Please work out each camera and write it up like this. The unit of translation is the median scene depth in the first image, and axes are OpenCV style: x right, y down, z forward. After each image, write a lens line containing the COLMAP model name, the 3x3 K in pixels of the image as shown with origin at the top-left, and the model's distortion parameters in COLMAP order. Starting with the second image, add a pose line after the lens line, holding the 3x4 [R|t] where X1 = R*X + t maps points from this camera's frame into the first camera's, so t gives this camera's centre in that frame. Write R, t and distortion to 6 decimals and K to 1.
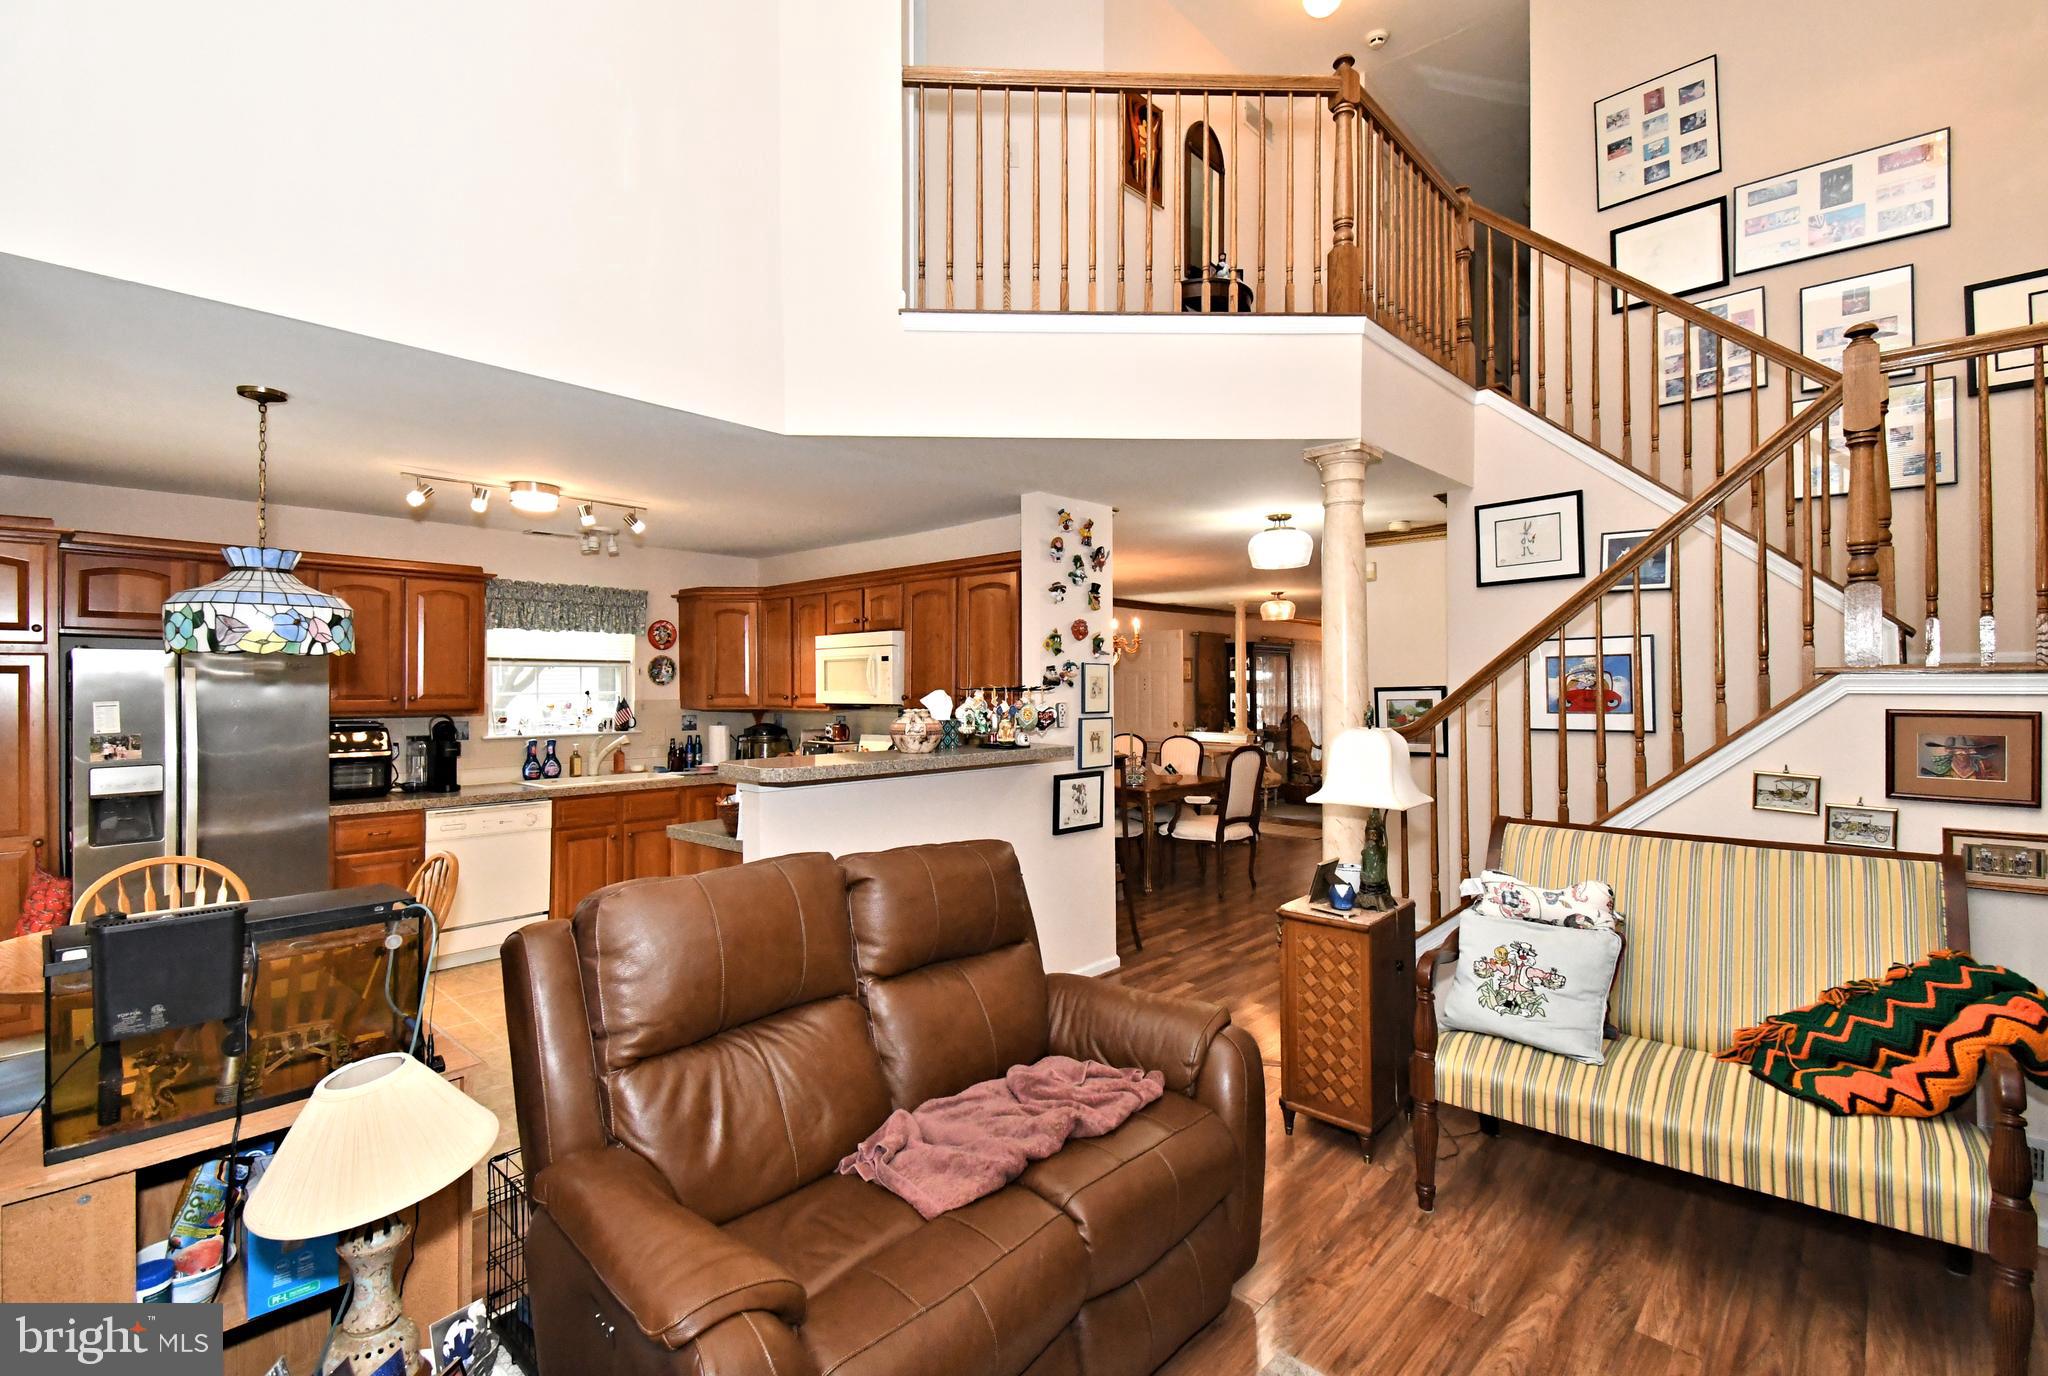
lens RADIAL K [[913.5, 0, 1022.7], [0, 913.5, 680.6], [0, 0, 1]] dist [-0.000541, -0.000447]
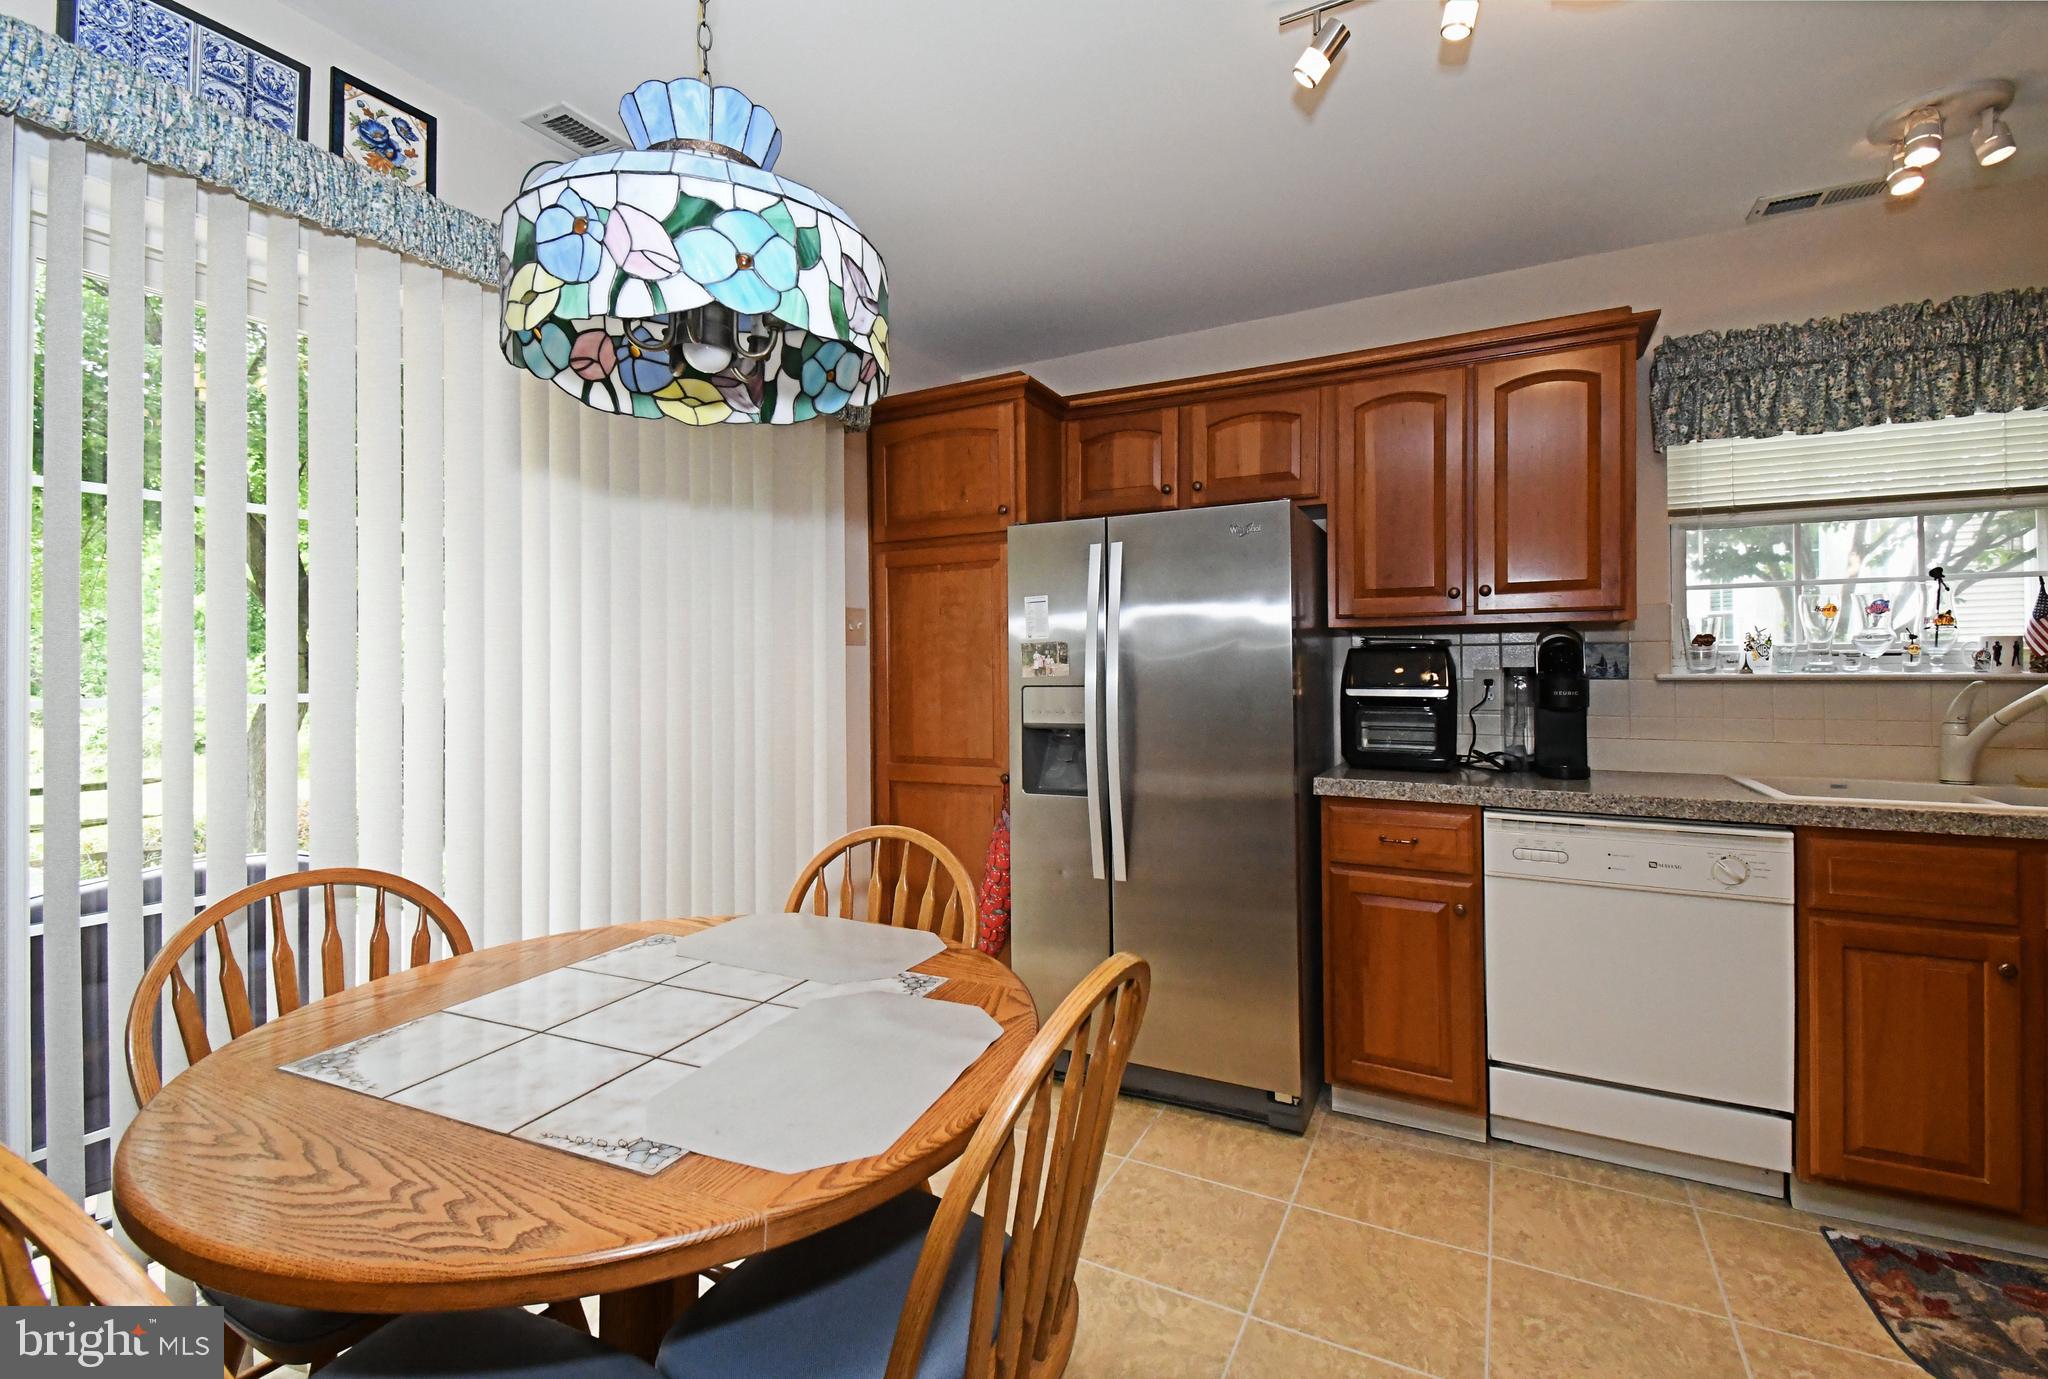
lens RADIAL K [[913.5, 0, 1017.0], [0, 913.5, 660.3], [0, 0, 1]] dist [-0.000541, -0.000447]
pose [[0.263360, -0.006839, -0.964673, -0.232520], [0.009657, 0.999943, -0.004452, 0.057760], [0.964649, -0.008143, 0.263411, 0.593668]]
